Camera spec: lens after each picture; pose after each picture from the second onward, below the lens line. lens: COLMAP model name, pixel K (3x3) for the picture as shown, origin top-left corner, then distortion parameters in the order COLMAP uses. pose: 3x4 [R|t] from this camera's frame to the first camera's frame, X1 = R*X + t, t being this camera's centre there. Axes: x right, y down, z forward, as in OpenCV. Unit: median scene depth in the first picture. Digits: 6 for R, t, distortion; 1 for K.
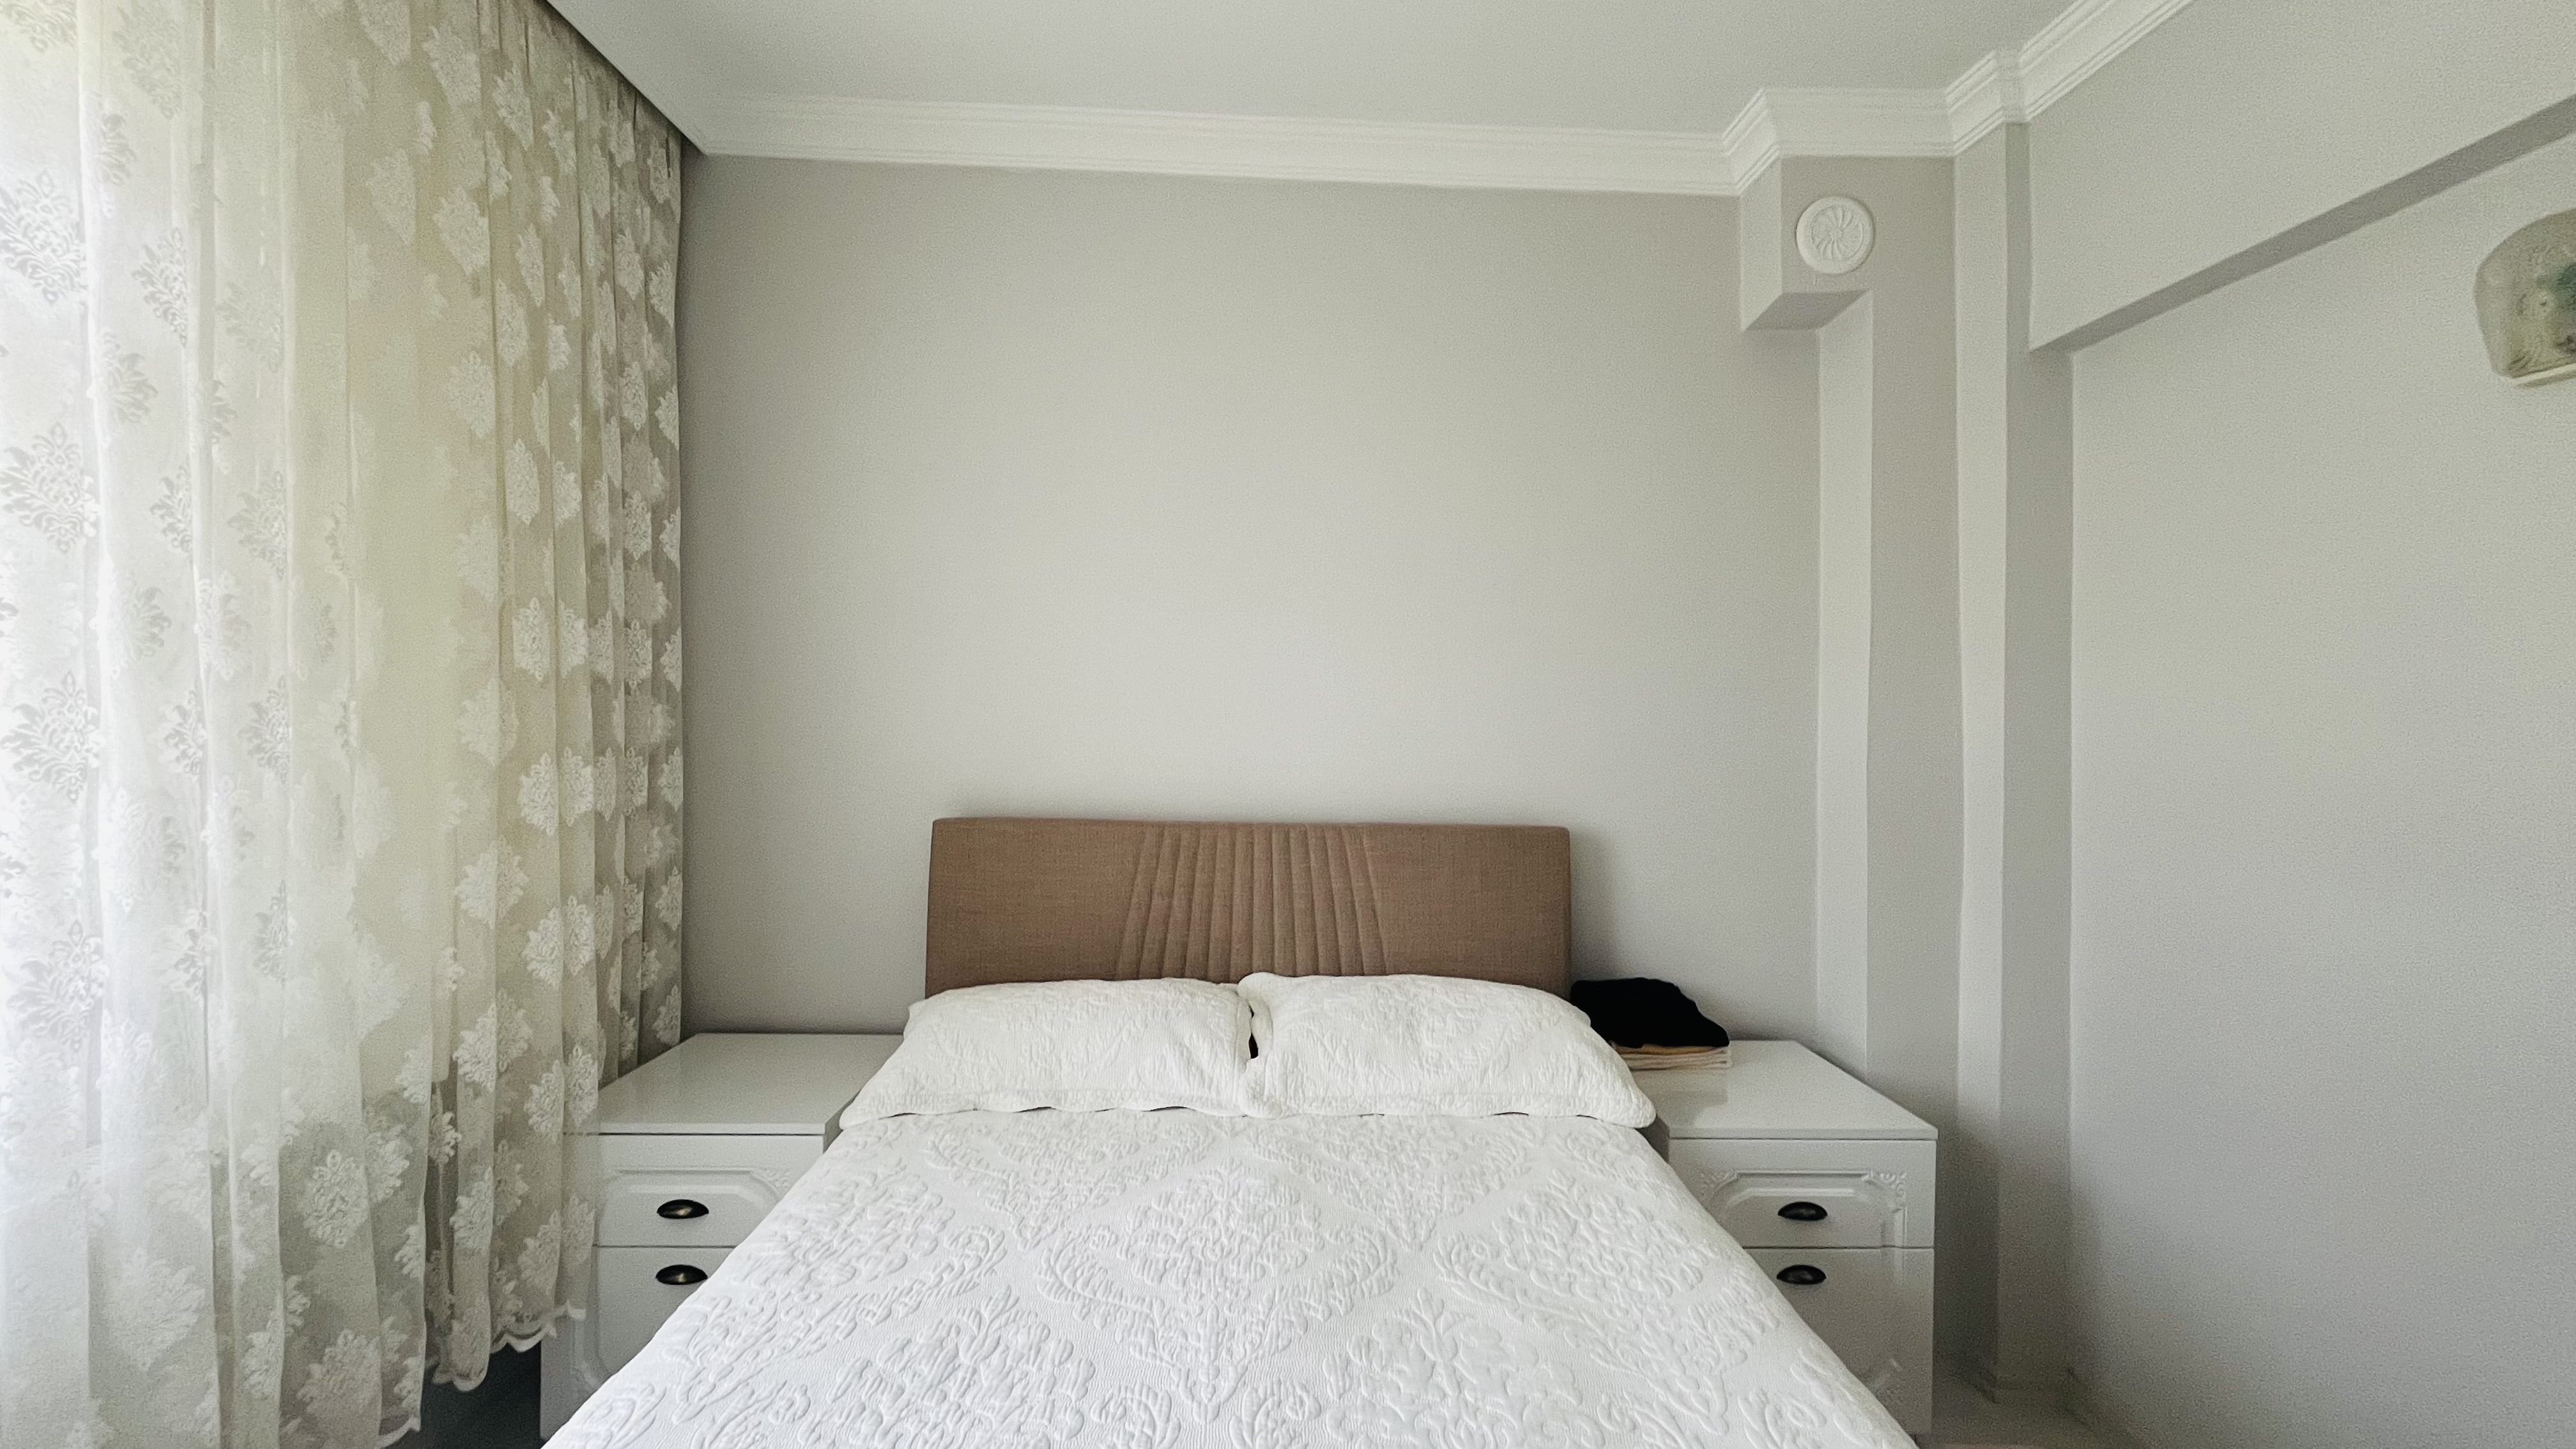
lens RADIAL K [[1035.8, 0, 1279.3], [0, 1035.8, 724.3], [0, 0, 1]] dist [-0.001854, -0.000218]
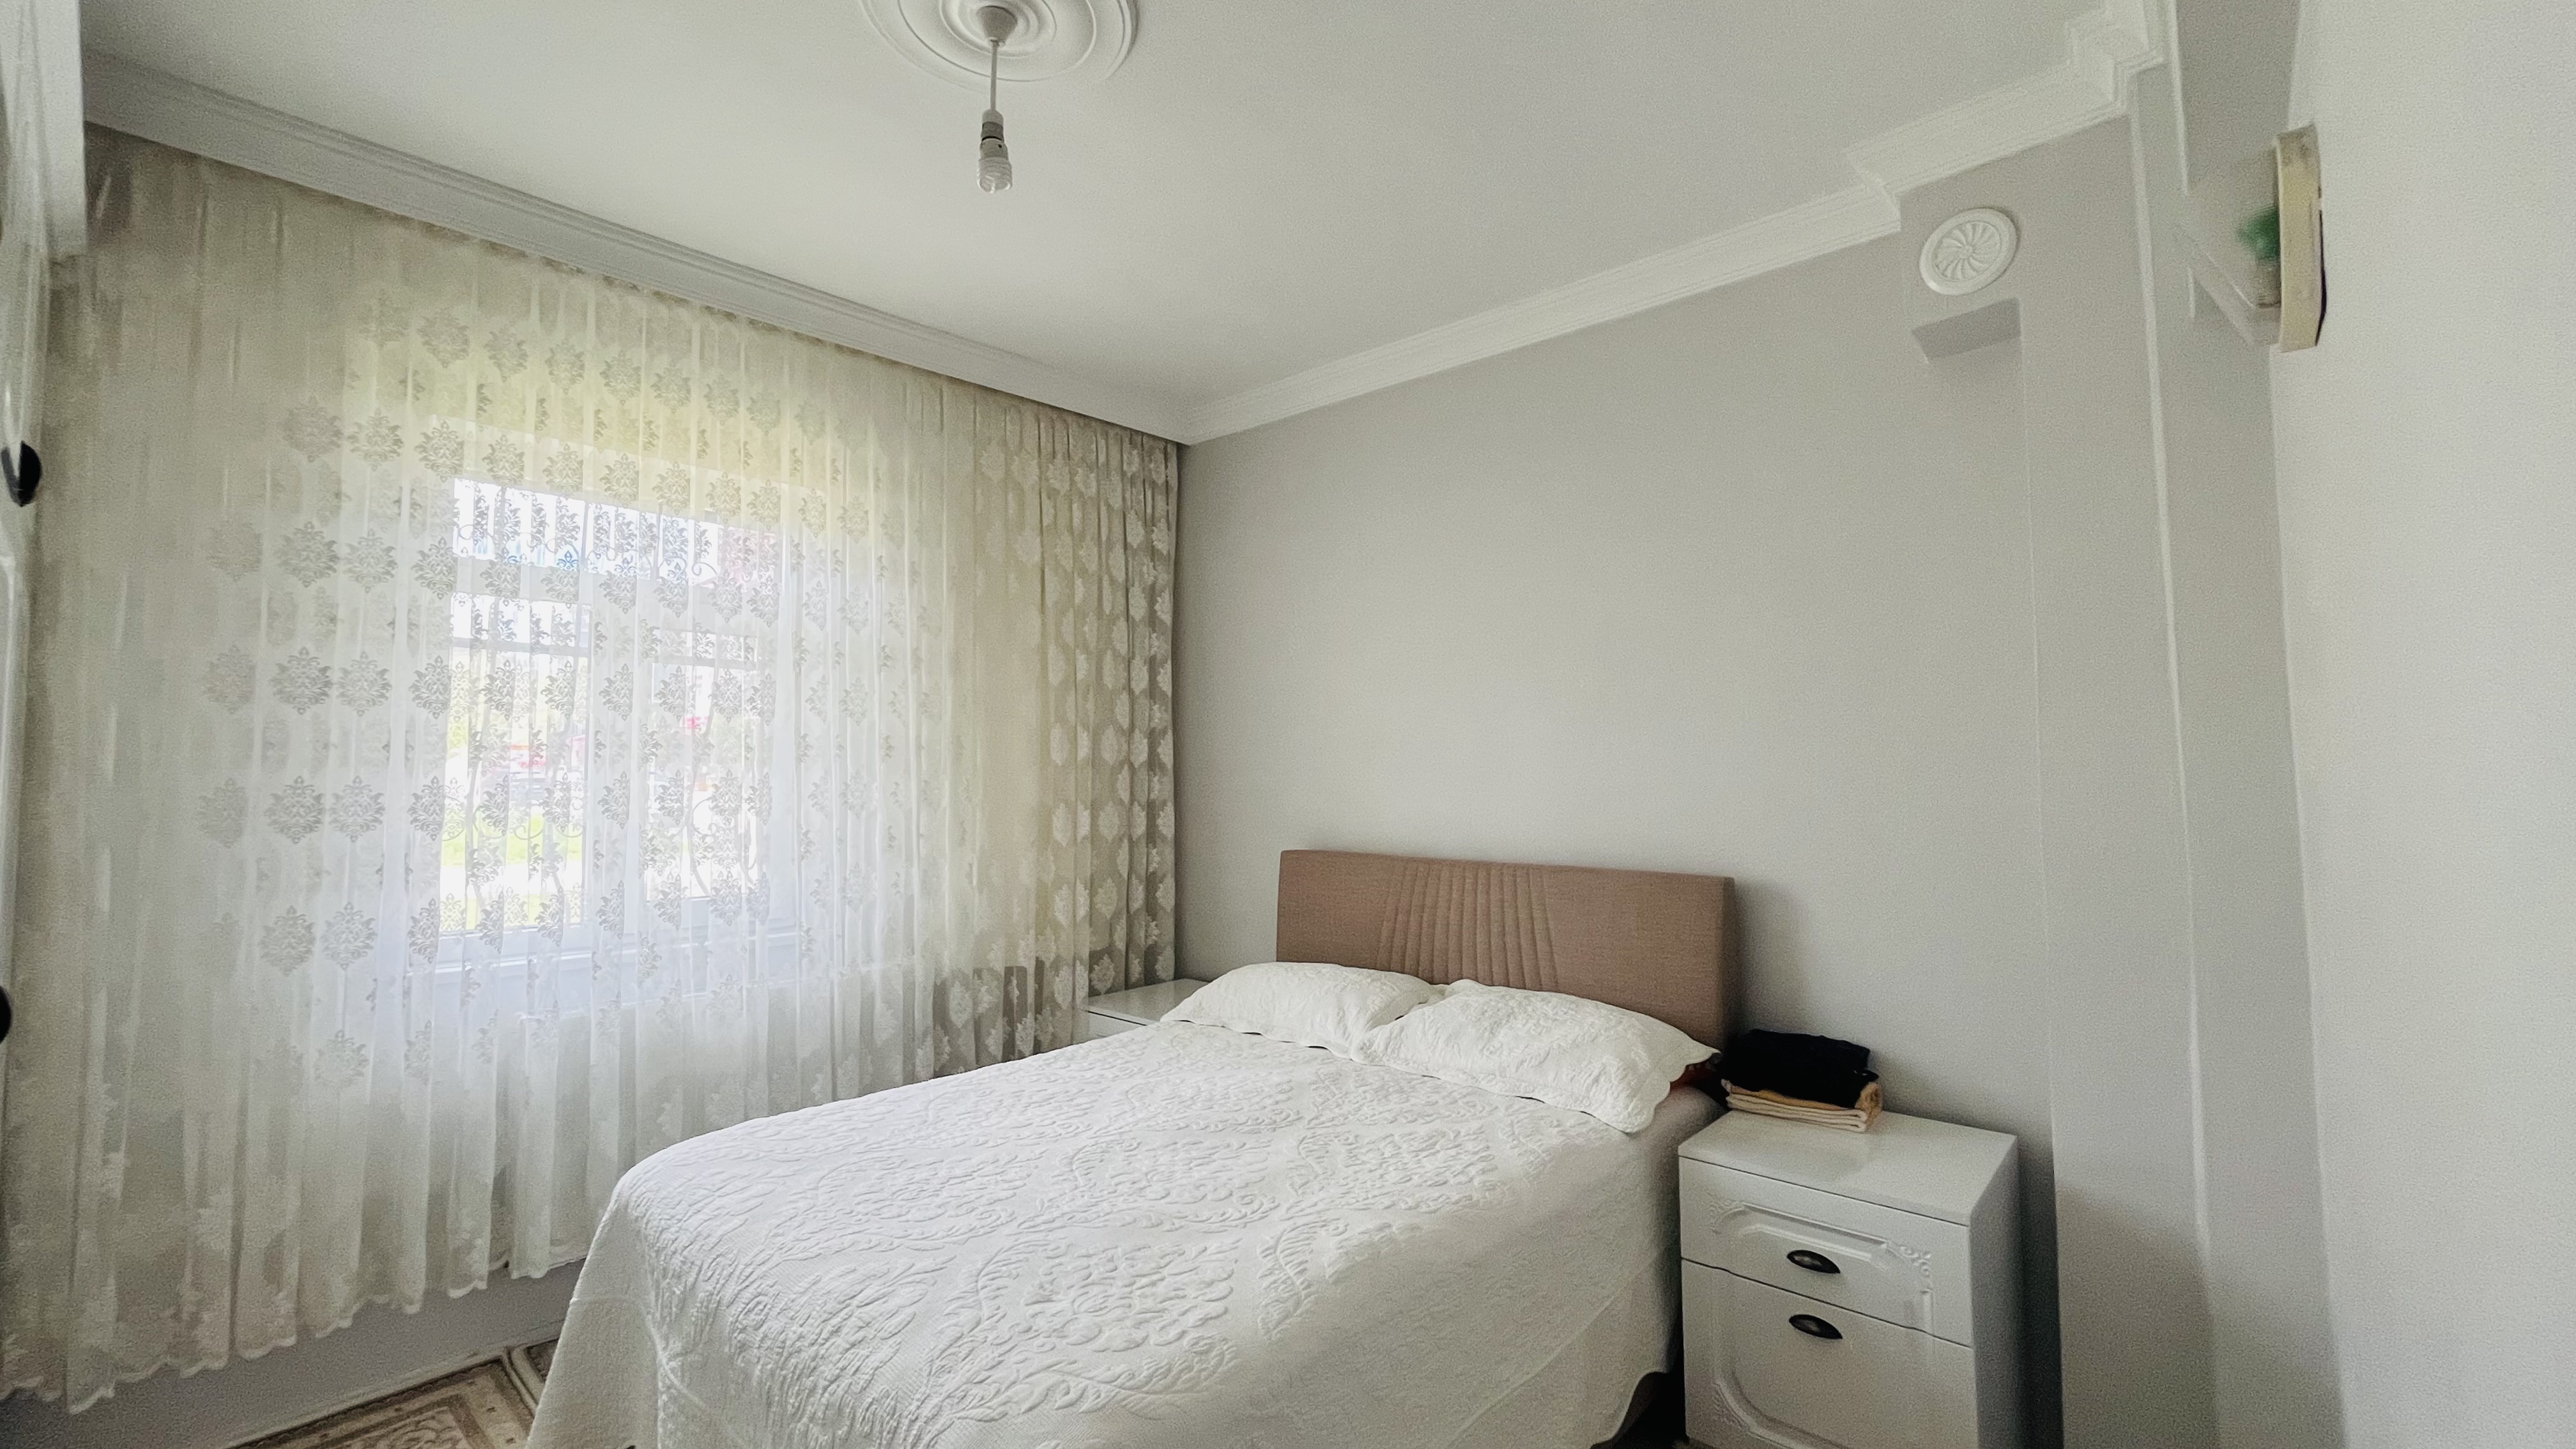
lens RADIAL K [[1035.8, 0, 1279.3], [0, 1035.8, 724.3], [0, 0, 1]] dist [-0.001854, -0.000218]
pose [[0.720603, -0.052877, -0.691329, 0.786749], [0.008810, 0.997706, -0.067127, 0.011862], [0.693292, 0.042282, 0.719415, -0.096483]]
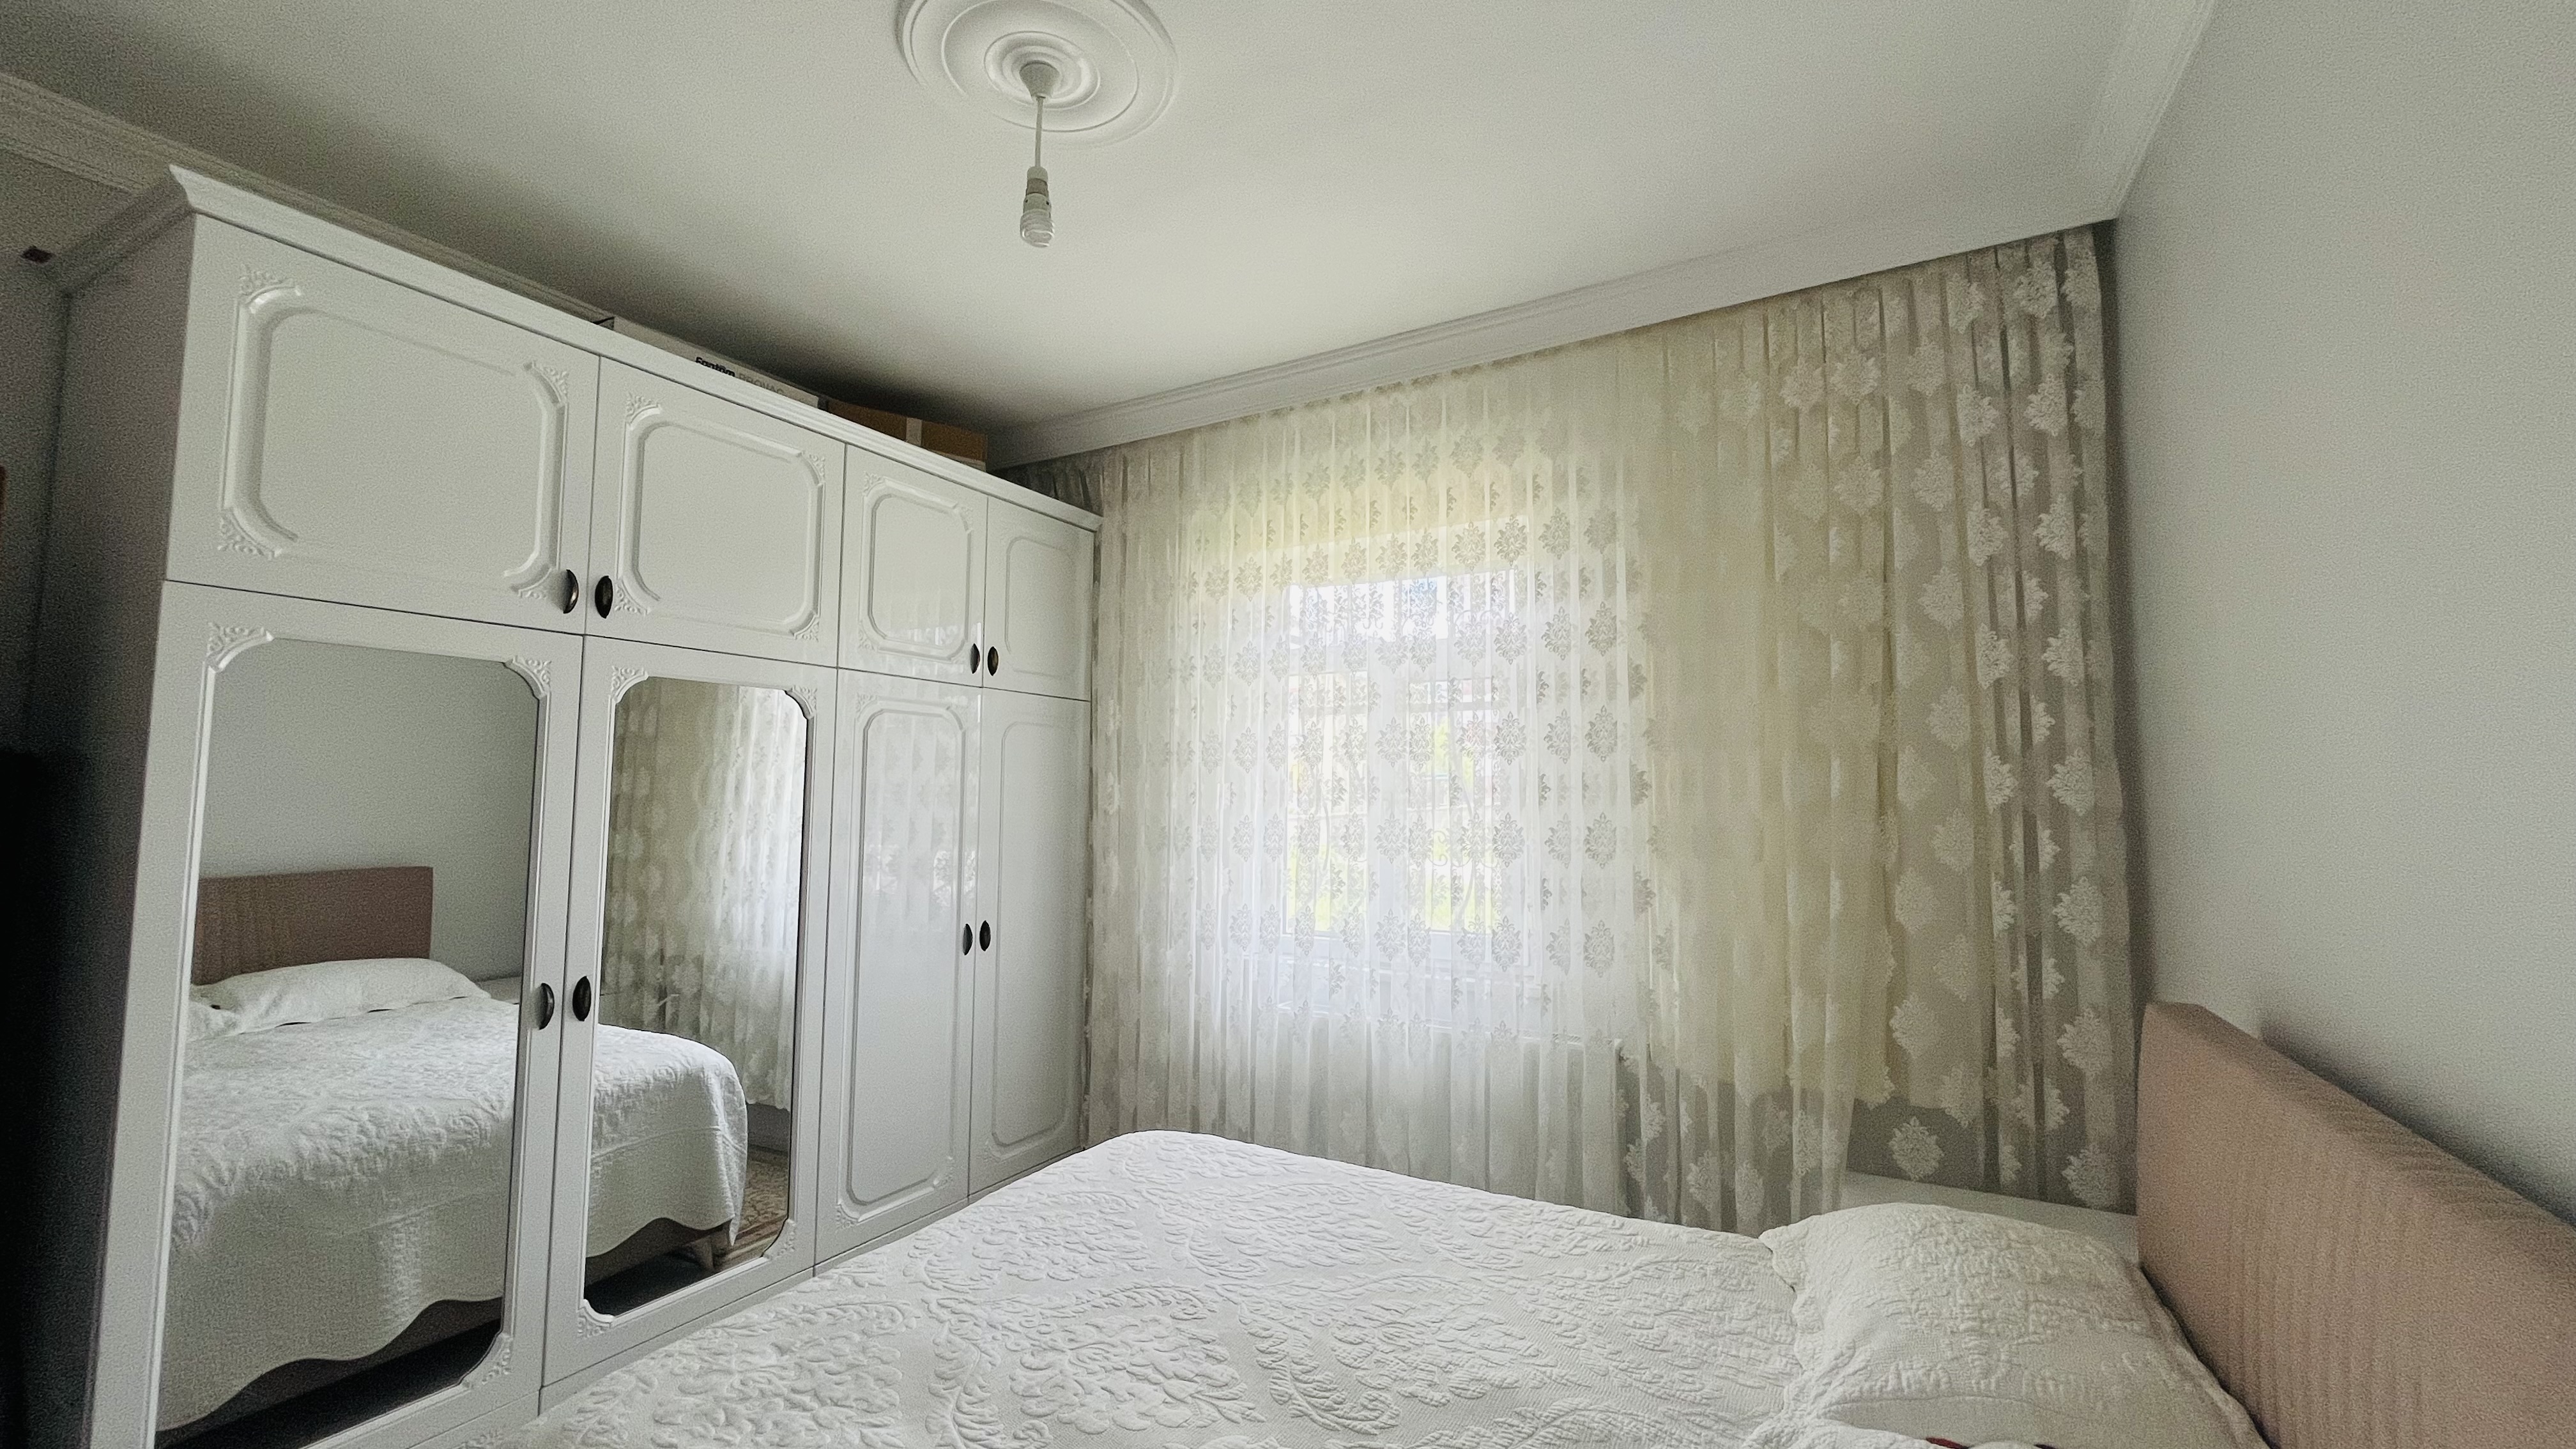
lens RADIAL K [[1035.8, 0, 1279.3], [0, 1035.8, 724.3], [0, 0, 1]] dist [-0.001854, -0.000218]
pose [[-0.515413, -0.074408, -0.853705, 0.643699], [-0.017135, 0.996919, -0.076545, -0.034074], [0.856770, -0.024824, -0.515100, 0.959212]]
